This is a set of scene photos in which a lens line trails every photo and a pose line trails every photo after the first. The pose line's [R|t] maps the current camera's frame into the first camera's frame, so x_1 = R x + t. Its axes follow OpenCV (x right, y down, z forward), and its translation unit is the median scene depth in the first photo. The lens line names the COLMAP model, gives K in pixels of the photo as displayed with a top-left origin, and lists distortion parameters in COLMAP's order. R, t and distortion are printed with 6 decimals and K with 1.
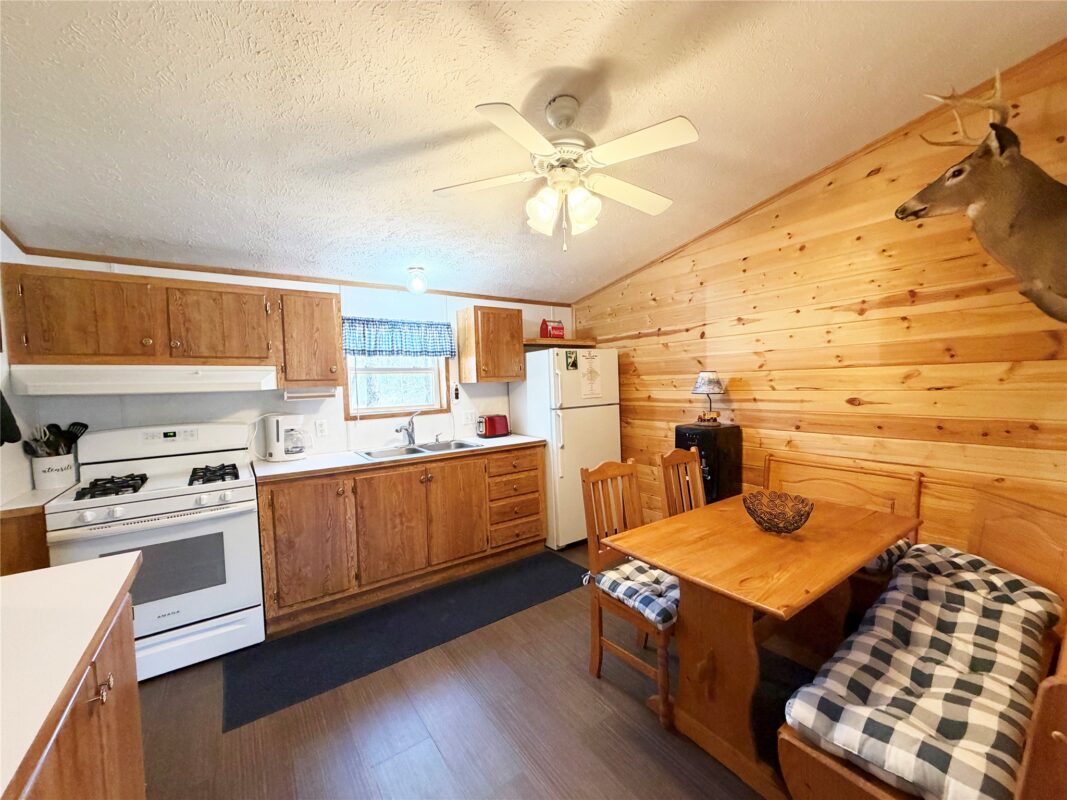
lens RADIAL K [[425.5, 0, 534.1], [0, 425.5, 400.1], [0, 0, 1]] dist [0.002362, 0.000023]
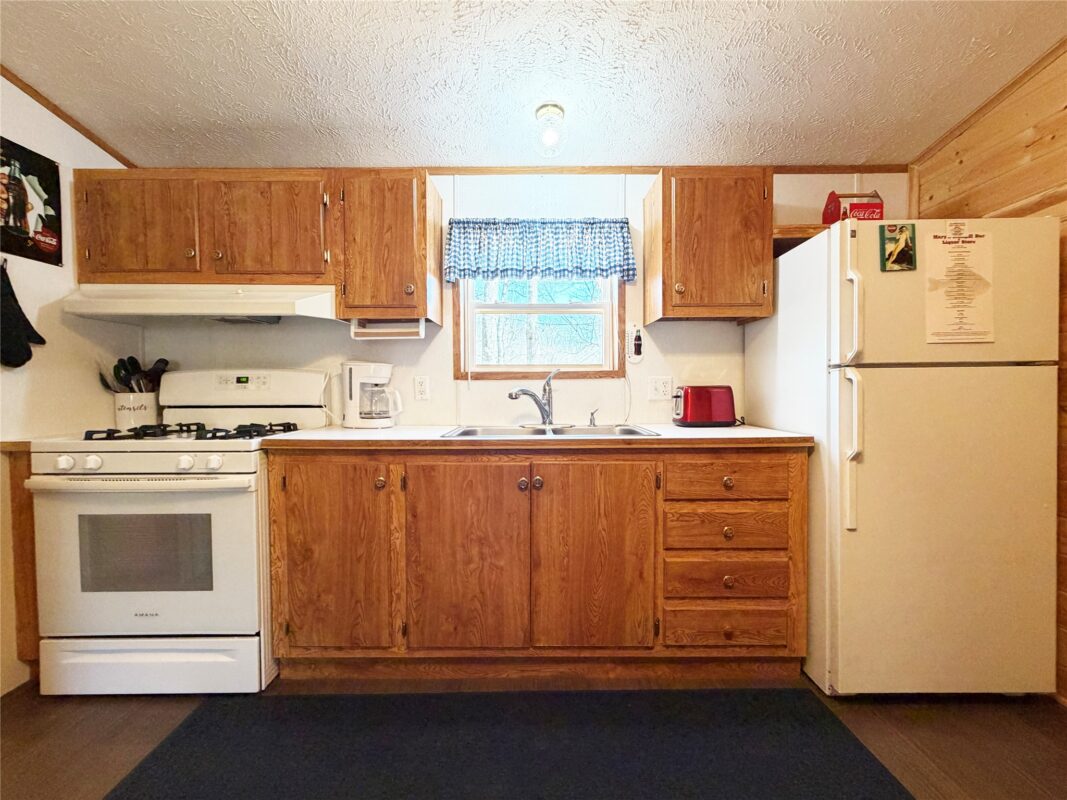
lens RADIAL K [[448.8, 0, 535.1], [0, 448.8, 401.2], [0, 0, 1]] dist [-0.000238, -0.000015]
pose [[0.815196, 0.039906, -0.577809, 0.070222], [-0.044403, 0.998994, 0.006349, 0.077105], [0.577481, 0.020481, 0.816147, 0.533682]]
